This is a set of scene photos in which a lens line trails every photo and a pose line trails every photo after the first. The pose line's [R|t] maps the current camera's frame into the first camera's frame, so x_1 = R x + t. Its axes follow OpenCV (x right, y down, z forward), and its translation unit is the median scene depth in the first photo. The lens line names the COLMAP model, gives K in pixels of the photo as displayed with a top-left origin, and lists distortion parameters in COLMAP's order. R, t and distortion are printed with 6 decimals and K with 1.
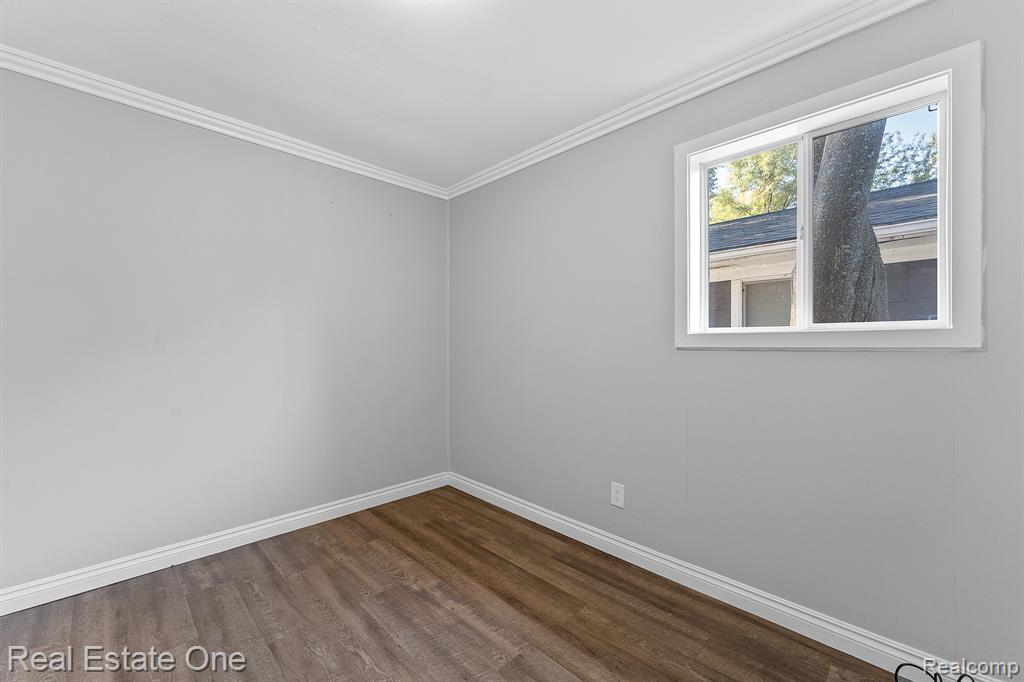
lens RADIAL K [[409.0, 0, 512.6], [0, 409.0, 344.3], [0, 0, 1]] dist [-0.000880, -0.000115]
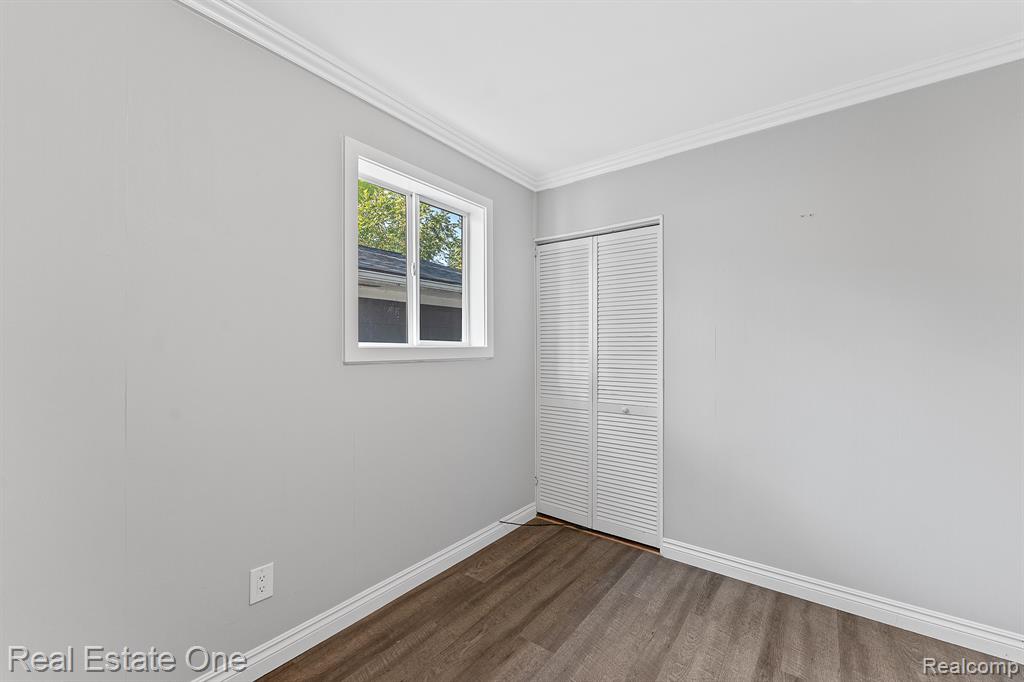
lens RADIAL K [[414.3, 0, 513.0], [0, 414.3, 350.3], [0, 0, 1]] dist [-0.001000, -0.000192]
pose [[-0.141696, 0.002478, 0.989907, -0.616079], [0.008243, 0.999965, -0.001323, -0.015664], [-0.989876, 0.007972, -0.141711, 0.875181]]
